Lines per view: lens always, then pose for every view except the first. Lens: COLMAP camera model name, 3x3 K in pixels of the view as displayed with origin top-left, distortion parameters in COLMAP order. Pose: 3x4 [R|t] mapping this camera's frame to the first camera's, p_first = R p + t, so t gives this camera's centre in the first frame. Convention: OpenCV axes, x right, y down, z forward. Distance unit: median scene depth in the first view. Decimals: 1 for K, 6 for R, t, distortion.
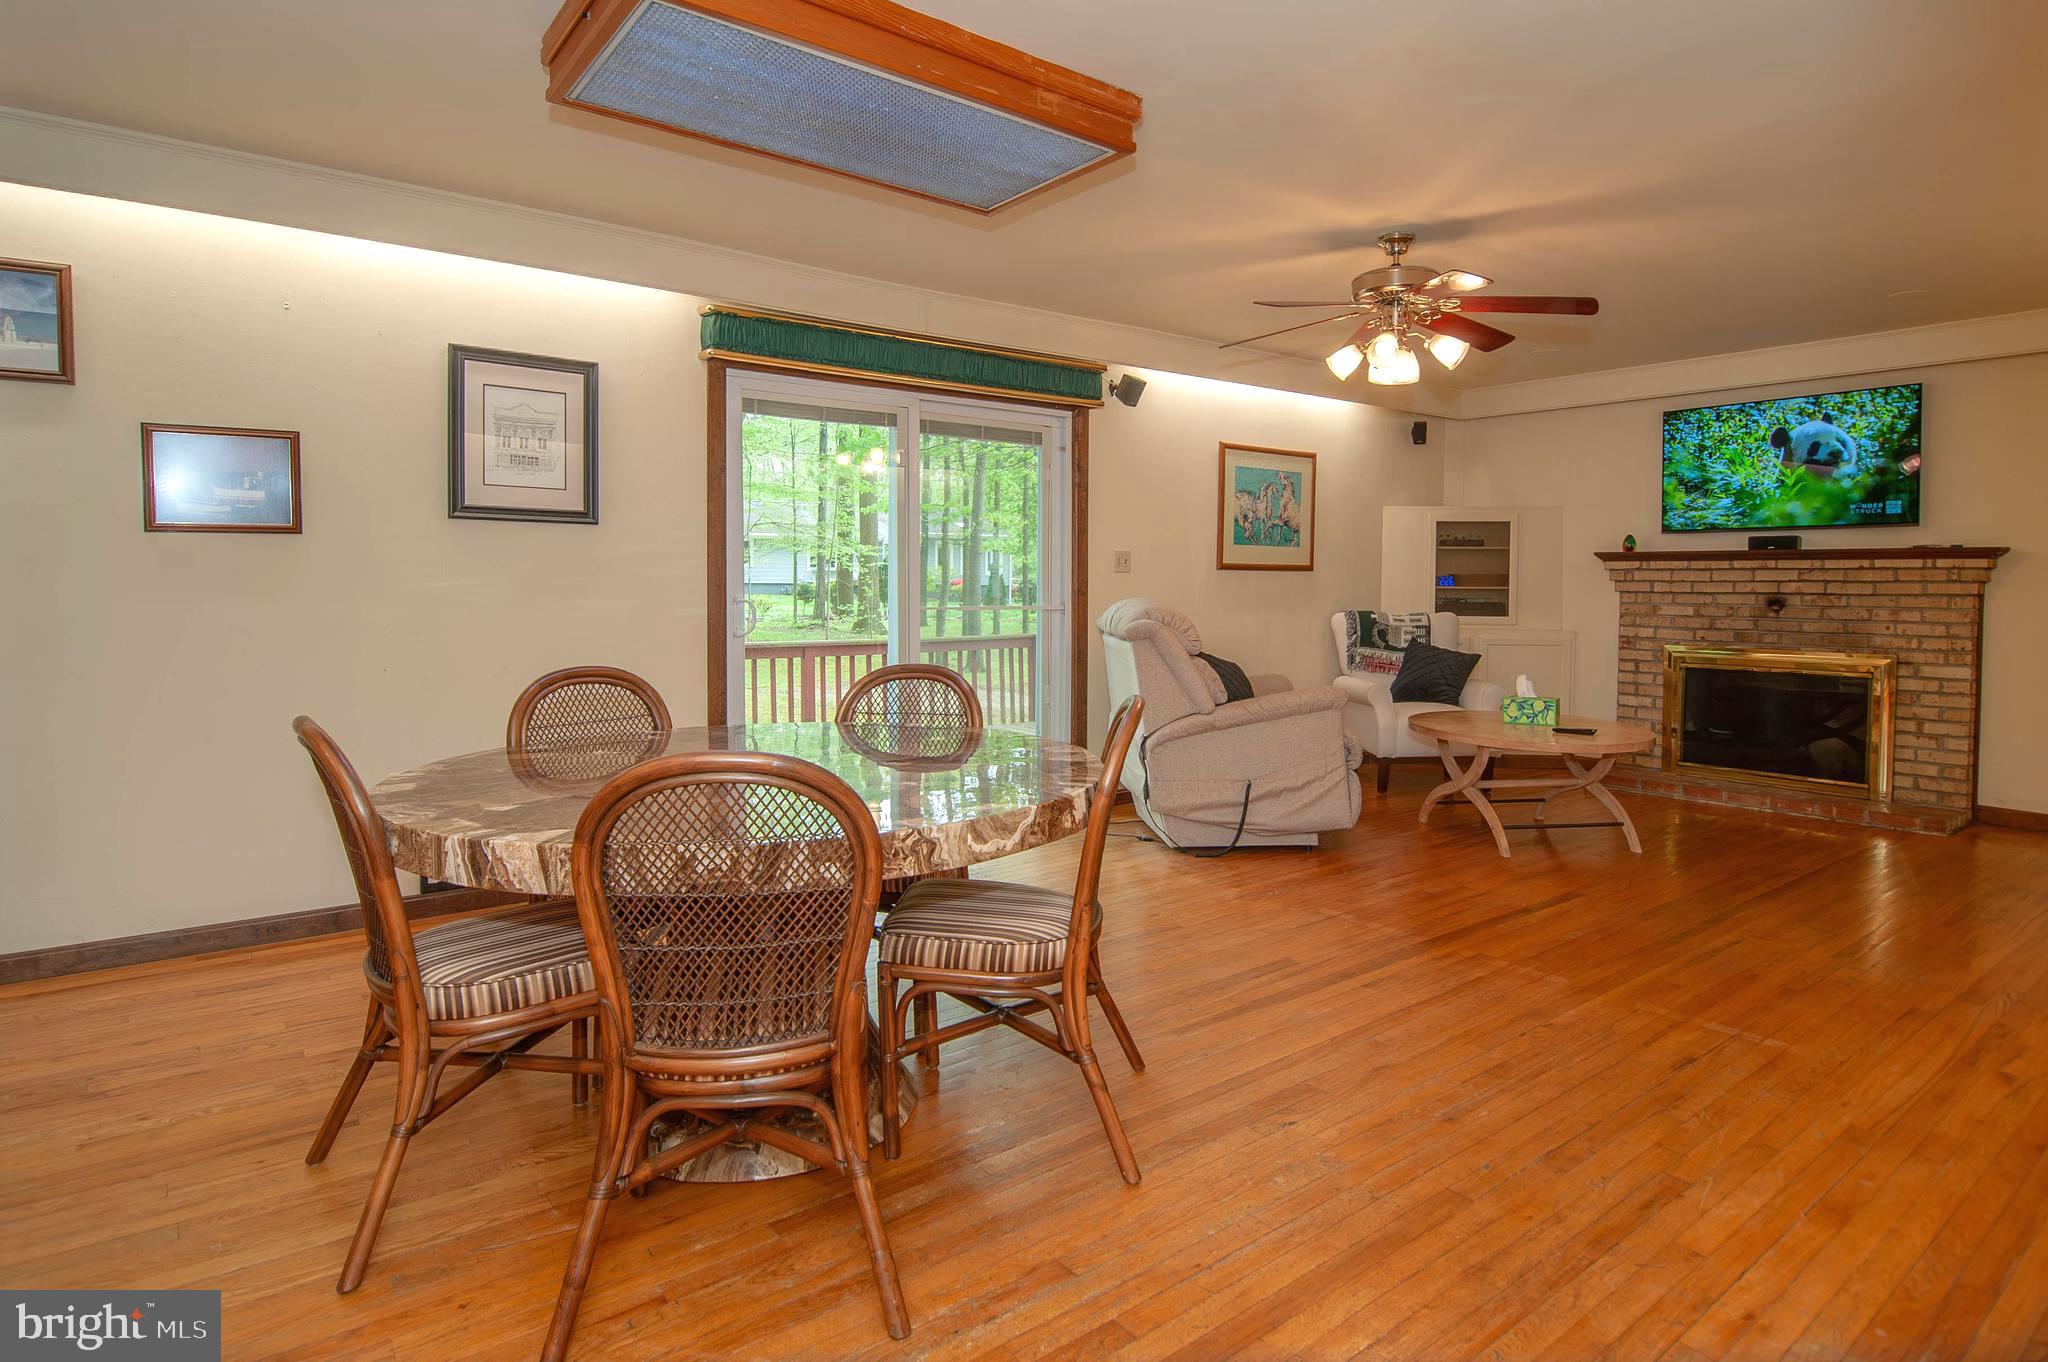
lens RADIAL K [[1124.0, 0, 1032.2], [0, 1124.0, 602.1], [0, 0, 1]] dist [0.000345, -0.013407]
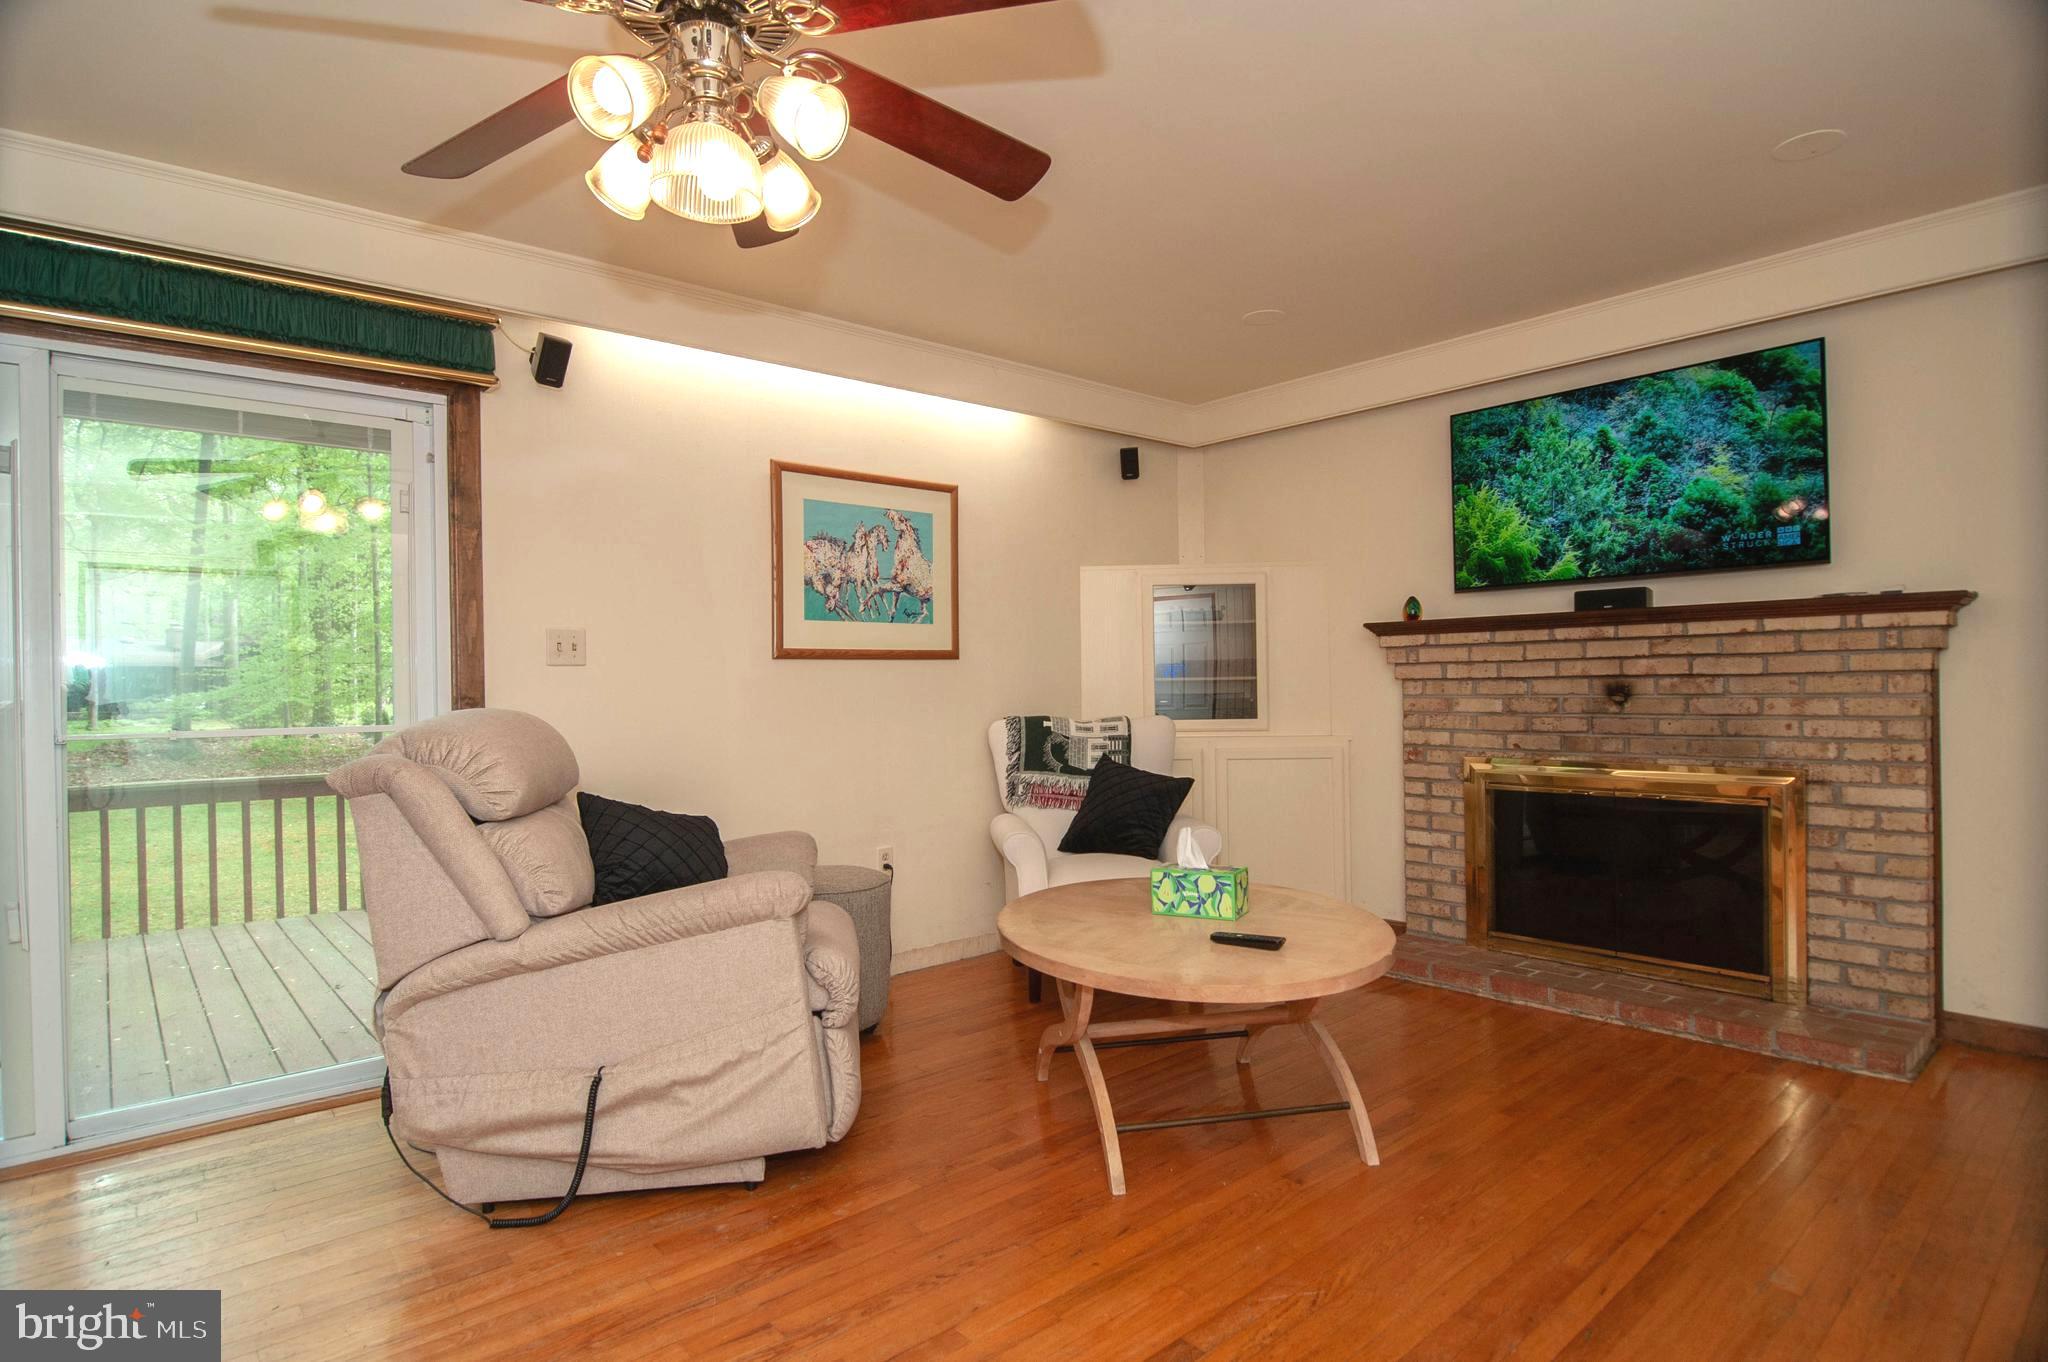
lens RADIAL K [[1082.3, 0, 1015.5], [0, 1082.3, 670.1], [0, 0, 1]] dist [0.000881, -0.012339]
pose [[0.998099, -0.021875, 0.057622, 0.288343], [0.023653, 0.999259, -0.030362, -0.000571], [-0.056915, 0.031668, 0.997877, 0.407277]]
